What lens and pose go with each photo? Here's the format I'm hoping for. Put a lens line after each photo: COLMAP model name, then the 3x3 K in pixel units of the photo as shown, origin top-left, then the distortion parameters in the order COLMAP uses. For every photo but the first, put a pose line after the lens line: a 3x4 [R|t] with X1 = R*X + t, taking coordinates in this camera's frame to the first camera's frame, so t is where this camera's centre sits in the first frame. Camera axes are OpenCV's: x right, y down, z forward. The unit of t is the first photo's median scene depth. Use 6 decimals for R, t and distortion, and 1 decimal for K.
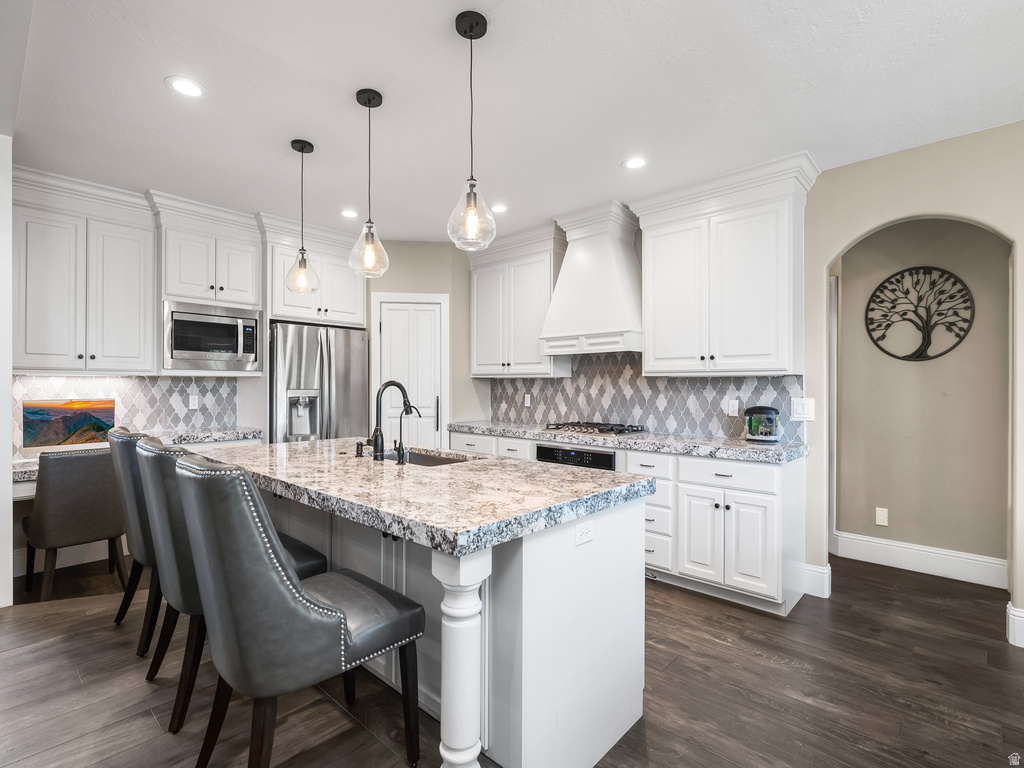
lens RADIAL K [[501.3, 0, 493.1], [0, 501.3, 384.2], [0, 0, 1]] dist [-0.000166, 0.000943]
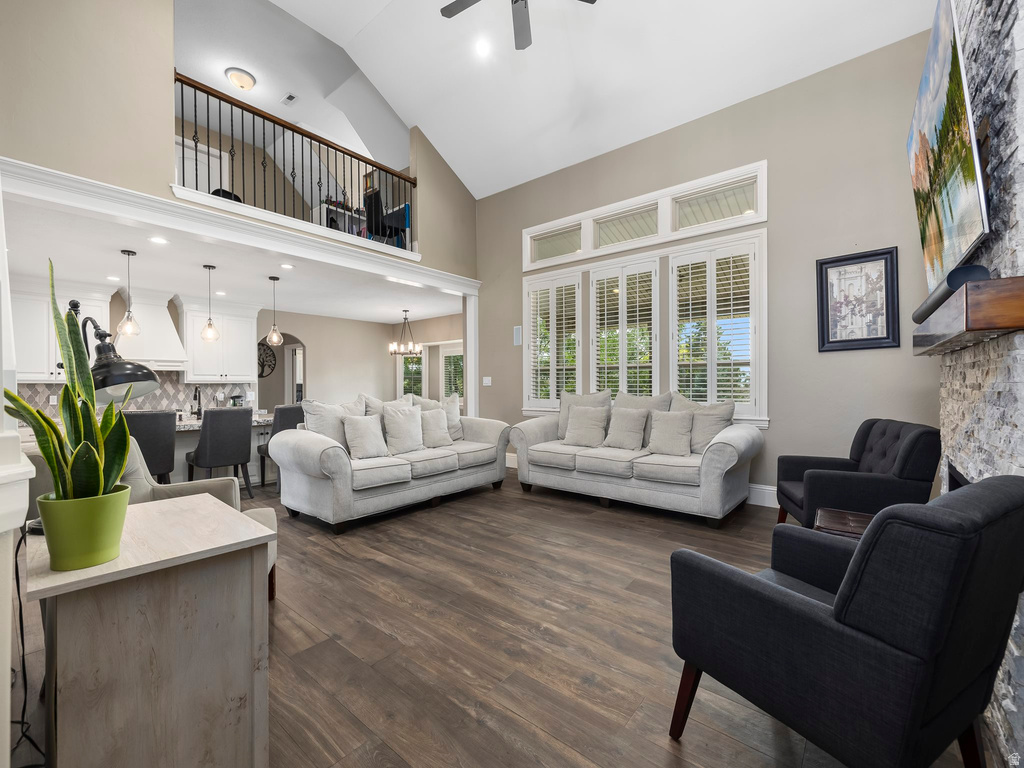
lens RADIAL K [[436.1, 0, 508.7], [0, 436.1, 386.0], [0, 0, 1]] dist [0.010864, 0.000806]
pose [[-0.050301, -0.004406, 0.998724, -1.537974], [0.008460, 0.999953, 0.004838, -0.001559], [-0.998698, 0.008693, -0.050262, -0.215805]]
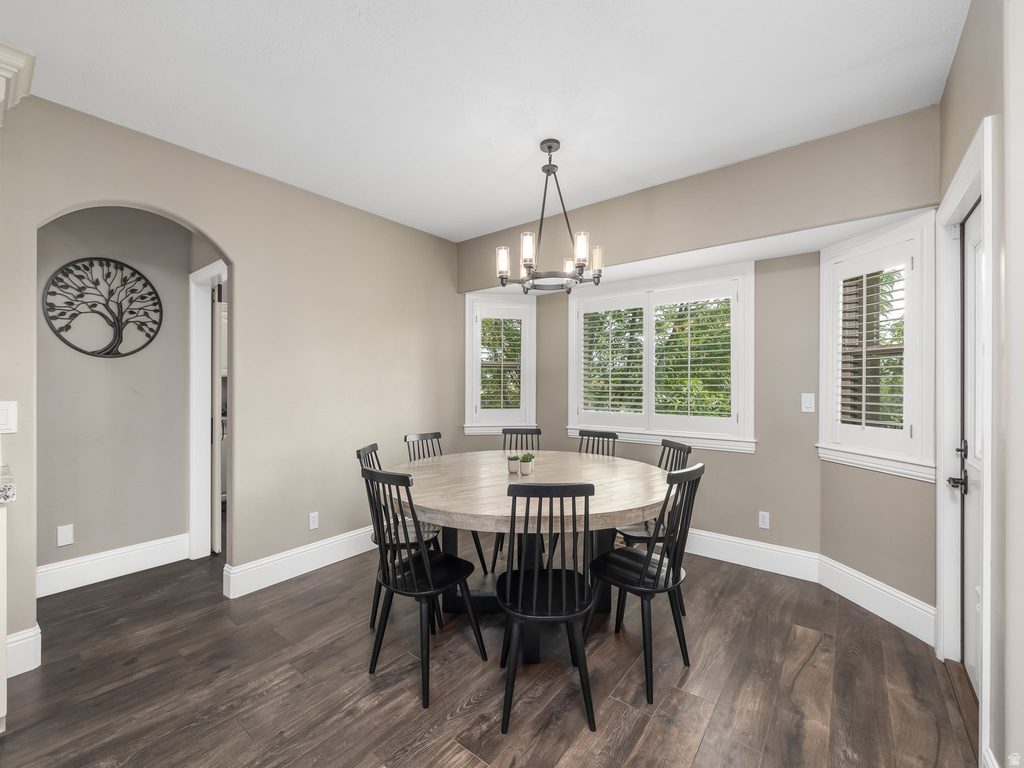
lens RADIAL K [[436.1, 0, 509.6], [0, 436.1, 381.4], [0, 0, 1]] dist [0.010864, 0.000806]
pose [[-0.084053, 0.002013, 0.996459, -0.049229], [-0.001145, 0.999997, -0.002117, 0.000072], [-0.996461, -0.001319, -0.084050, 0.301431]]
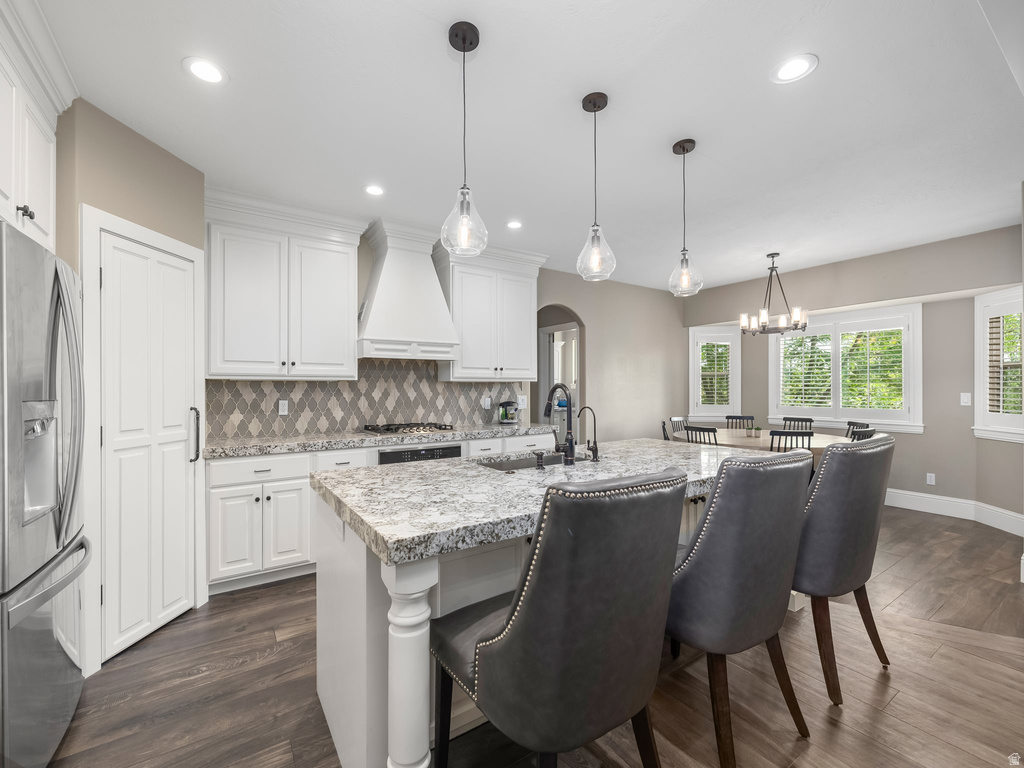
lens RADIAL K [[436.1, 0, 514.1], [0, 436.1, 385.5], [0, 0, 1]] dist [0.010864, 0.000806]
pose [[0.221545, 0.002935, 0.975146, -0.718427], [0.003387, 0.999987, -0.003779, -0.000179], [-0.975144, 0.004140, 0.221532, 0.610773]]
